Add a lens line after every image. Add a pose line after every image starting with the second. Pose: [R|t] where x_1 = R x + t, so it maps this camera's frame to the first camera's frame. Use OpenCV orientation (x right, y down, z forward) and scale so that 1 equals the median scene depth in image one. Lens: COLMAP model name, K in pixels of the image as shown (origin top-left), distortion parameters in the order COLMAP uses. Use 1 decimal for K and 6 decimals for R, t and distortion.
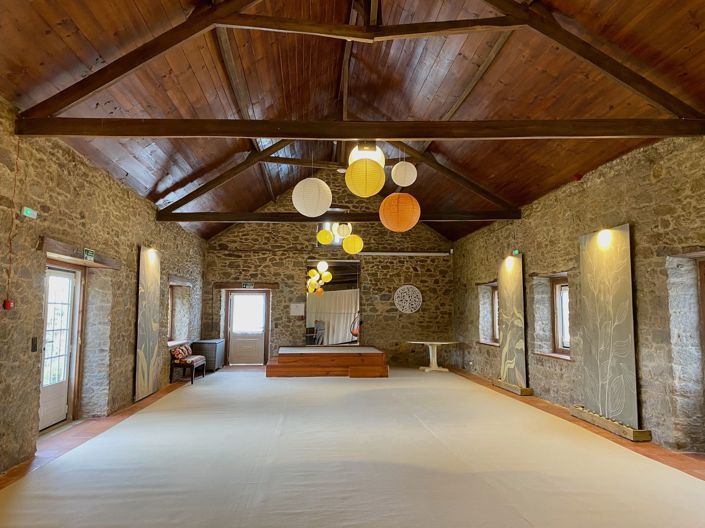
lens RADIAL K [[536.8, 0, 352.8], [0, 536.8, 265.3], [0, 0, 1]] dist [0.002091, -0.000404]
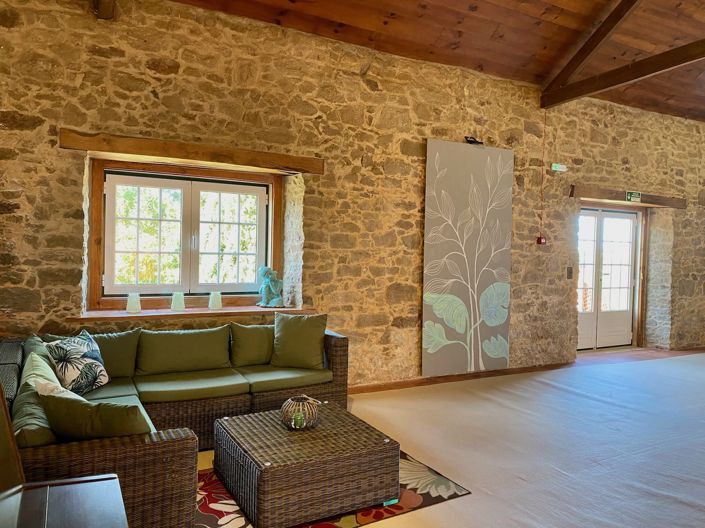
lens RADIAL K [[536.8, 0, 353.2], [0, 536.8, 262.6], [0, 0, 1]] dist [0.002091, -0.000404]
pose [[0.398150, 0.030585, -0.916810, 0.305997], [0.059004, 0.996520, 0.058869, 0.017518], [0.915421, -0.077534, 0.394960, 0.044237]]
